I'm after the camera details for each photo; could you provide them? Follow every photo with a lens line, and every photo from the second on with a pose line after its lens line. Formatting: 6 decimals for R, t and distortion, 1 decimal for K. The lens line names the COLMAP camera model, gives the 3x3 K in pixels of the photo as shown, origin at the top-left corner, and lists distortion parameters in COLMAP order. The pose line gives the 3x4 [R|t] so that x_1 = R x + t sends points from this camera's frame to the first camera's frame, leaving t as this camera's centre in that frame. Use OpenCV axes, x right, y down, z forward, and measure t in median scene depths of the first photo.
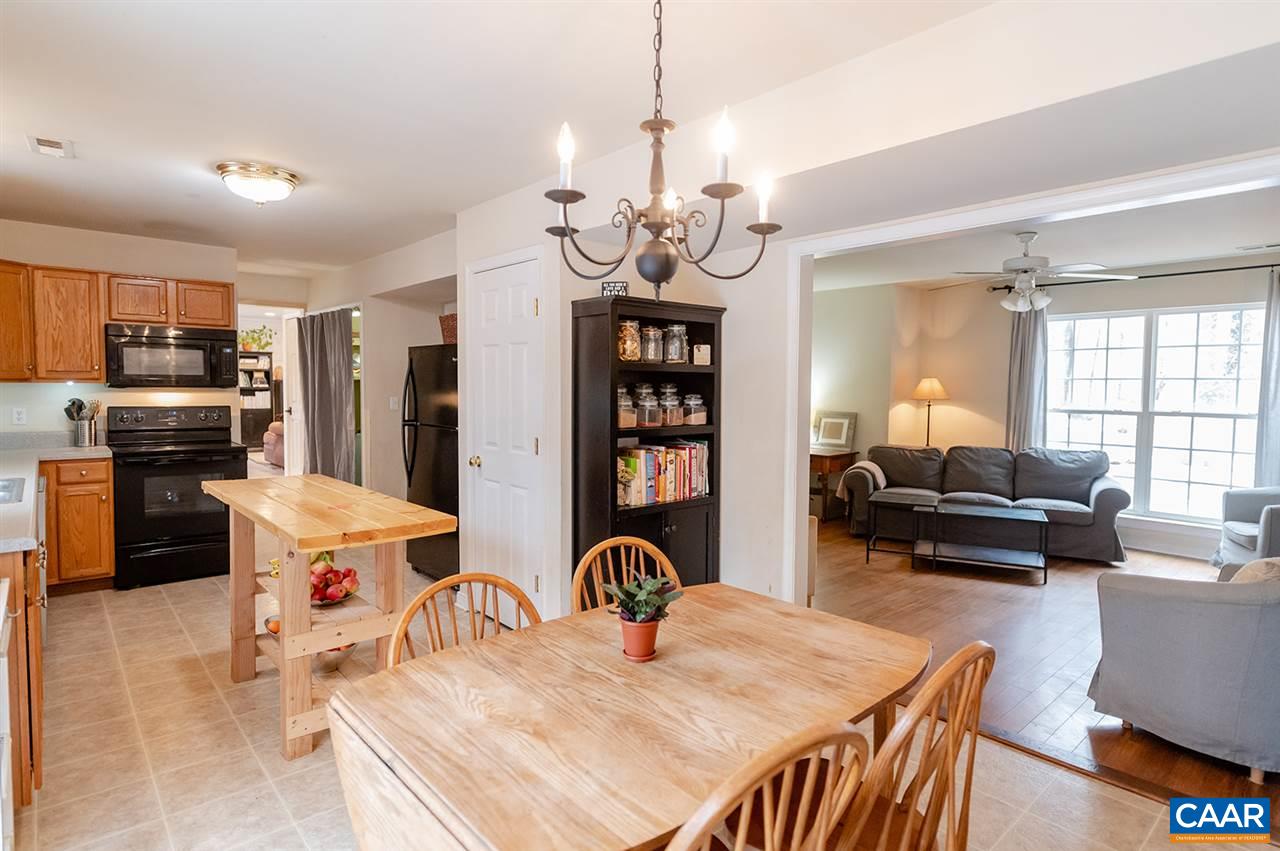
lens RADIAL K [[671.1, 0, 644.8], [0, 671.1, 417.4], [0, 0, 1]] dist [-0.001223, 0.002228]
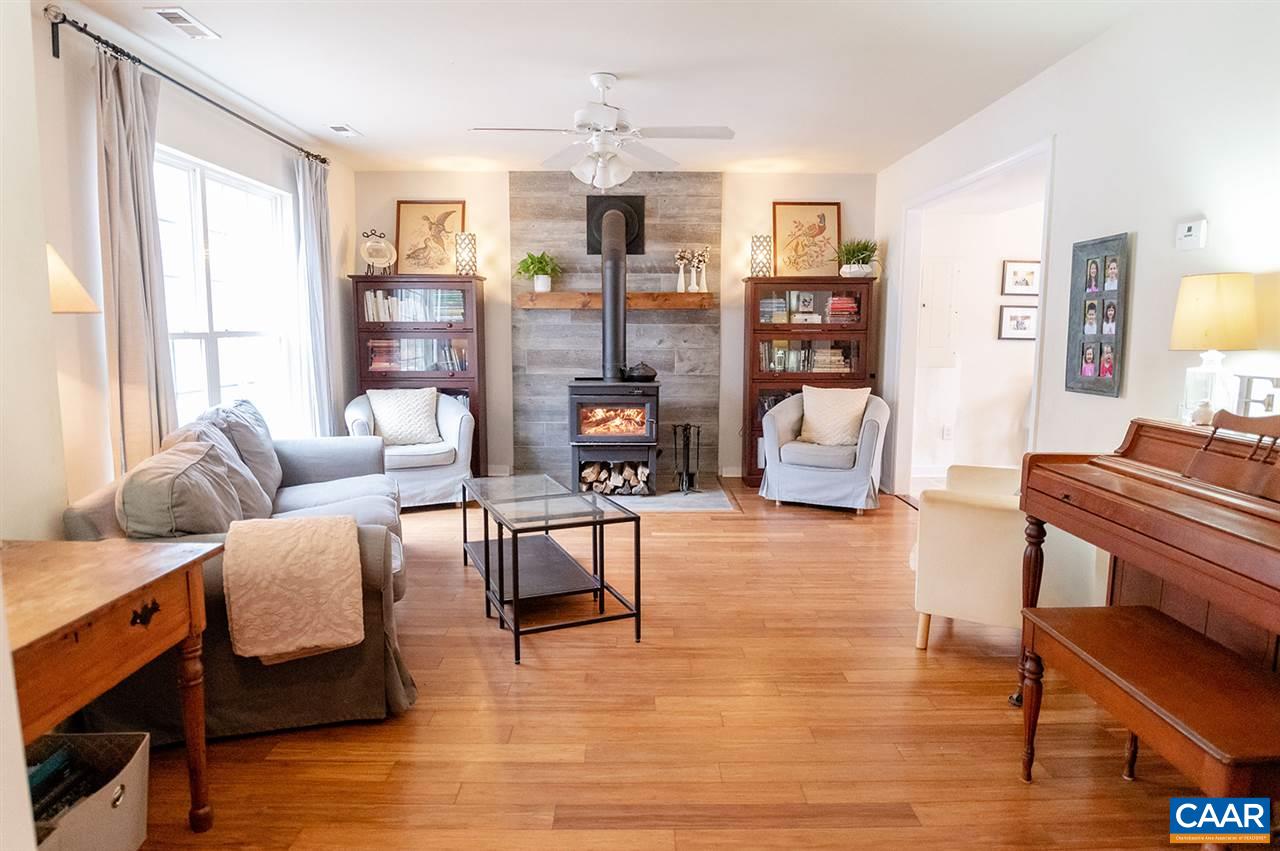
lens RADIAL K [[752.8, 0, 635.0], [0, 752.8, 419.1], [0, 0, 1]] dist [-0.014477, -0.004882]
pose [[-0.752555, -0.092255, 0.652035, -0.016363], [0.023497, 0.985746, 0.166591, -0.043440], [-0.658110, 0.140690, -0.739661, 1.526543]]
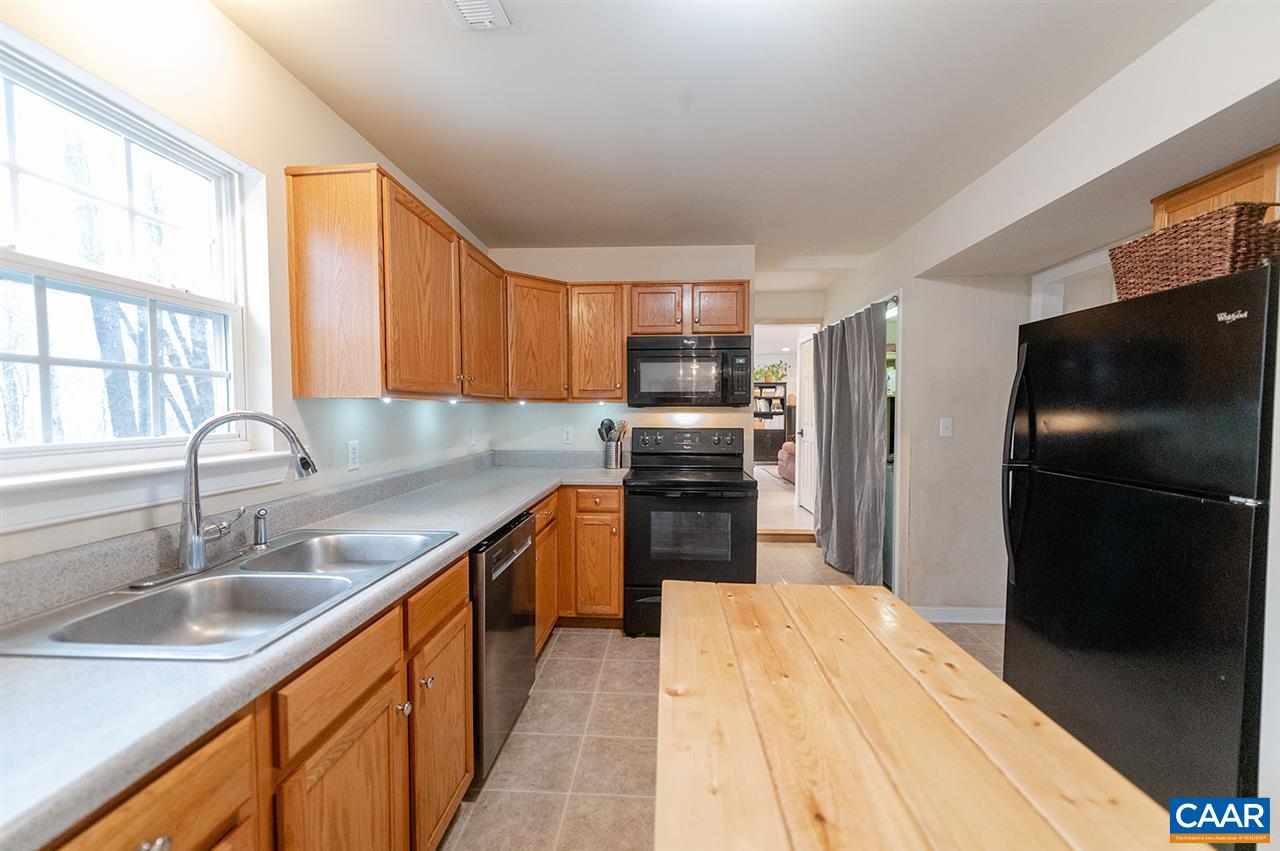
lens RADIAL K [[497.2, 0, 644.7], [0, 497.2, 430.0], [0, 0, 1]] dist [0.005172, 0.000030]
pose [[0.710498, 0.016748, -0.703500, -0.286771], [-0.025583, 0.999671, -0.002038, -0.011577], [0.703234, 0.019445, 0.710692, 0.505955]]
